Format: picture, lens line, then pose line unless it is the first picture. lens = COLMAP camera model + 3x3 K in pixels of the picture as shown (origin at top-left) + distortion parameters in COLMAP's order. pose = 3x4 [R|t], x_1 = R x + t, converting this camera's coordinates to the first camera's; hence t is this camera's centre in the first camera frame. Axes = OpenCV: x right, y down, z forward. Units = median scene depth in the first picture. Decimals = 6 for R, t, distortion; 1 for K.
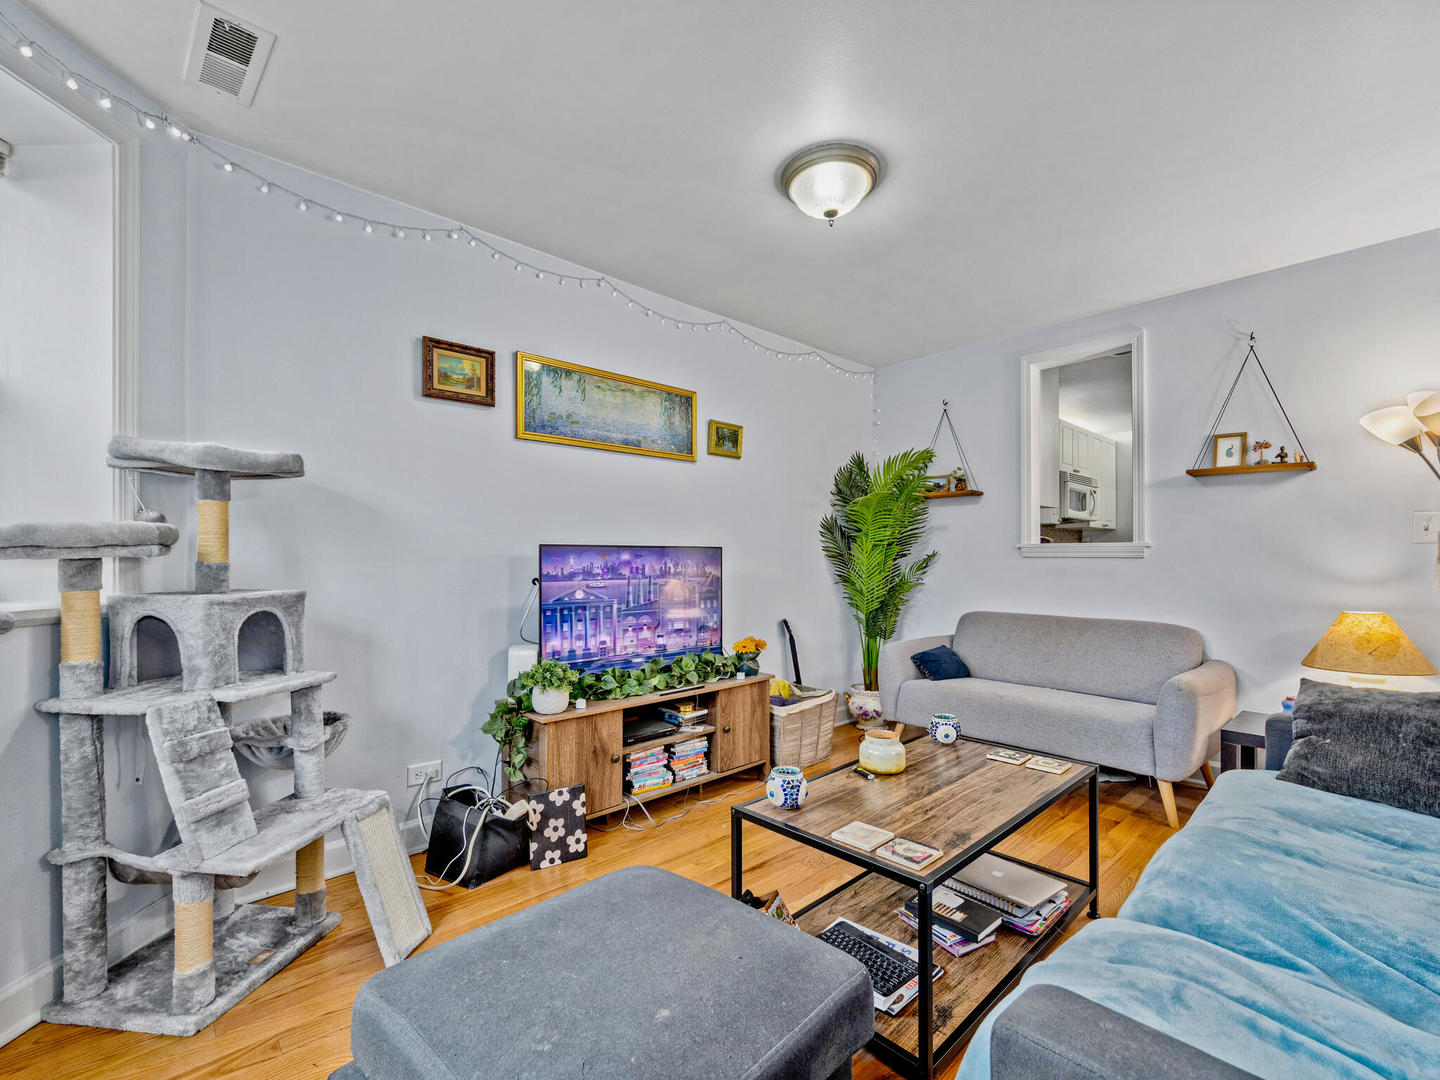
lens RADIAL K [[646.1, 0, 726.9], [0, 646.1, 546.9], [0, 0, 1]] dist [-0.008964, -0.001305]
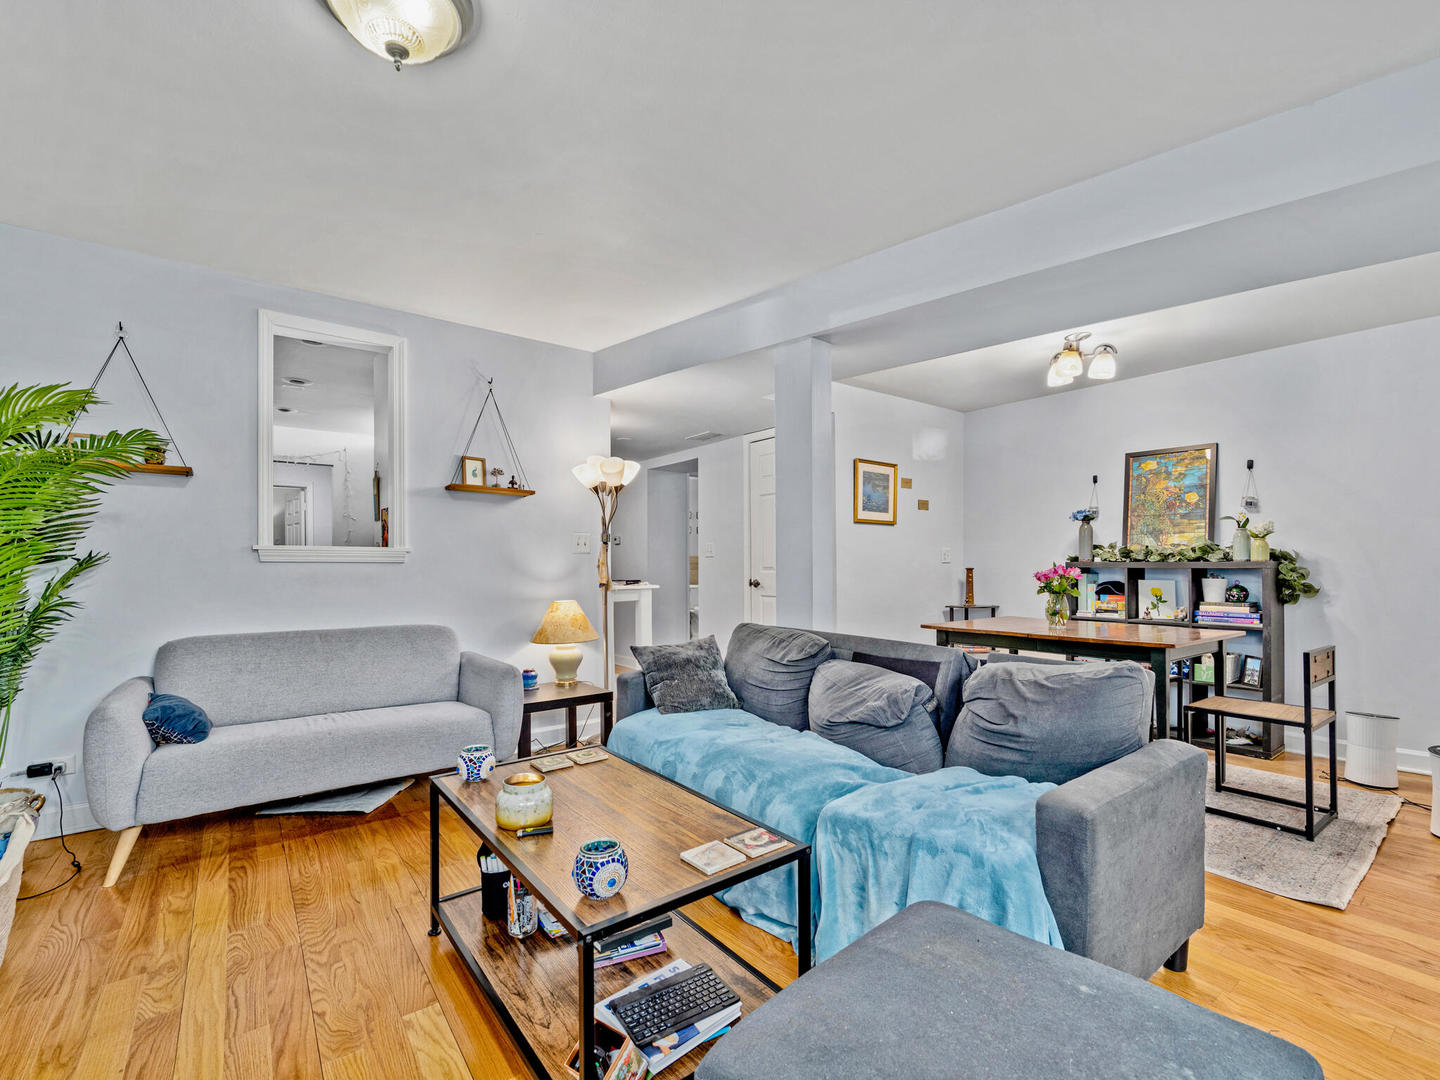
lens RADIAL K [[646.1, 0, 725.2], [0, 646.1, 555.3], [0, 0, 1]] dist [-0.008964, -0.001305]
pose [[0.071325, 0.012501, 0.997375, -0.344093], [-0.017393, 0.999785, -0.011287, 0.008235], [-0.997301, -0.016542, 0.071527, 0.433288]]
